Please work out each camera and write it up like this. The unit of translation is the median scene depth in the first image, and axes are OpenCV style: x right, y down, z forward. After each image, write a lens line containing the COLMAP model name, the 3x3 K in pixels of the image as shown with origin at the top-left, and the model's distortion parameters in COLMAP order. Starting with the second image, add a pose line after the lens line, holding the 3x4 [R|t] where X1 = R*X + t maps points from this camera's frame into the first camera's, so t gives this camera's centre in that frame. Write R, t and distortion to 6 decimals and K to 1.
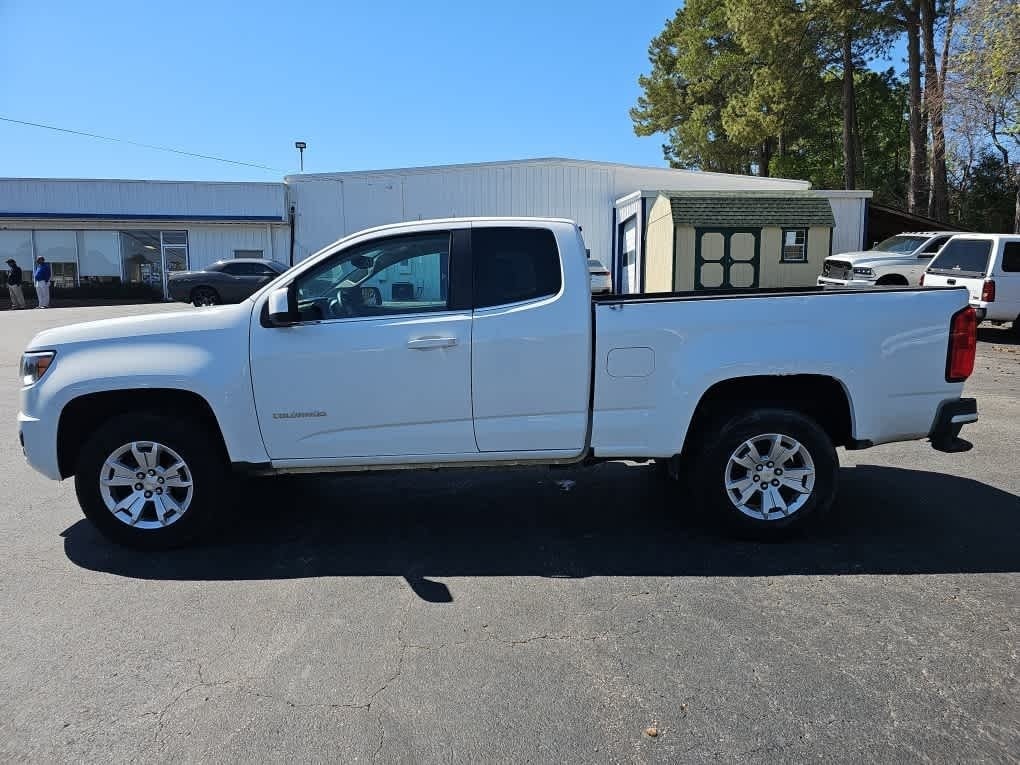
lens RADIAL K [[671.6, 0, 526.0], [0, 671.6, 379.8], [0, 0, 1]] dist [0.053255, -0.049006]
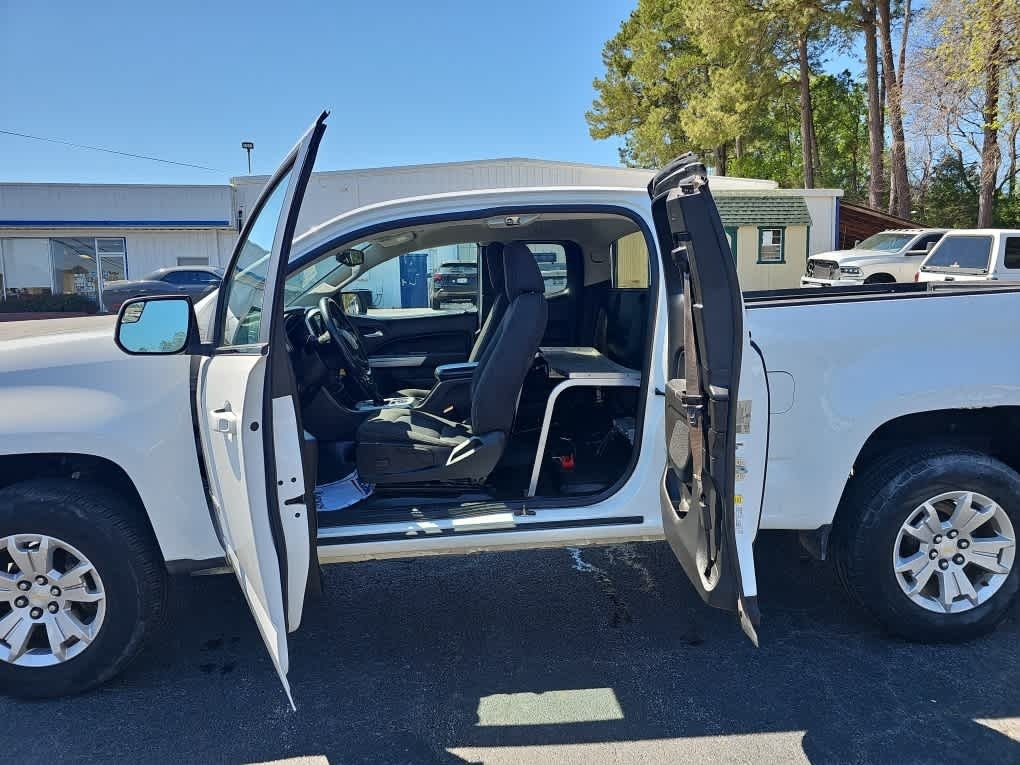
lens RADIAL K [[671.6, 0, 517.1], [0, 671.6, 378.8], [0, 0, 1]] dist [0.053255, -0.049006]
pose [[0.998320, -0.021852, 0.053670, -0.022117], [0.022388, 0.999705, -0.009394, -0.006959], [-0.053449, 0.010580, 0.998515, 0.056454]]
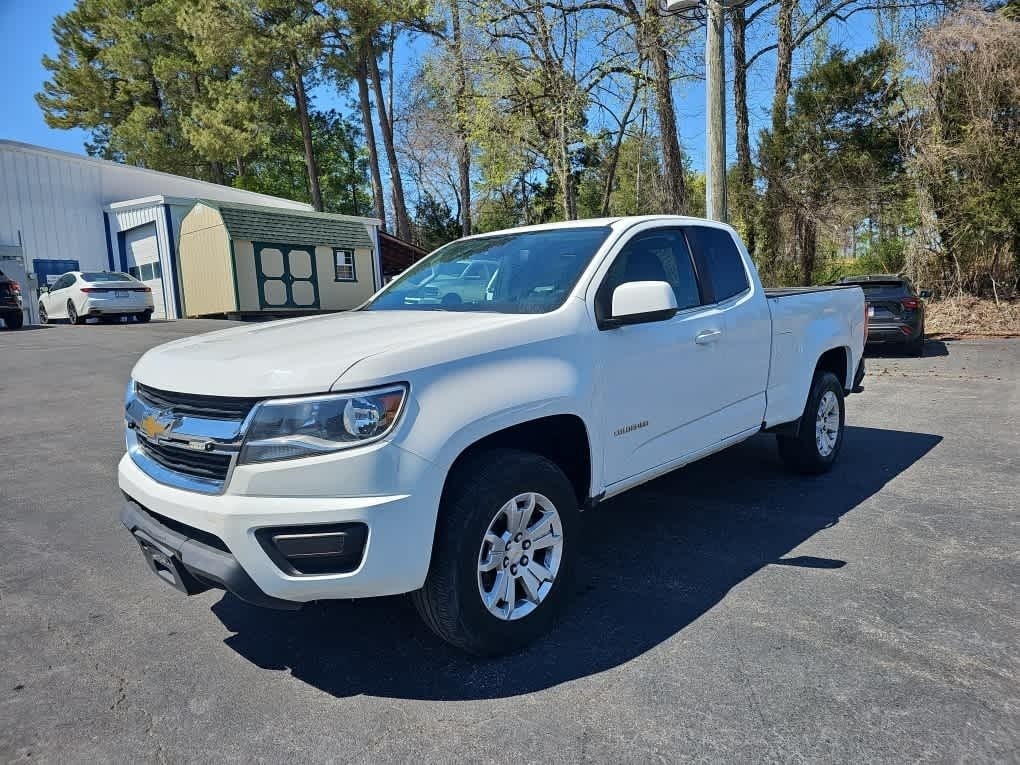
lens RADIAL K [[671.6, 0, 525.4], [0, 671.6, 386.2], [0, 0, 1]] dist [0.053255, -0.049006]
pose [[0.687456, -0.099057, 0.719439, -0.182487], [0.115774, 0.992933, 0.026085, -0.007069], [-0.716938, 0.065360, 0.694066, 0.085589]]
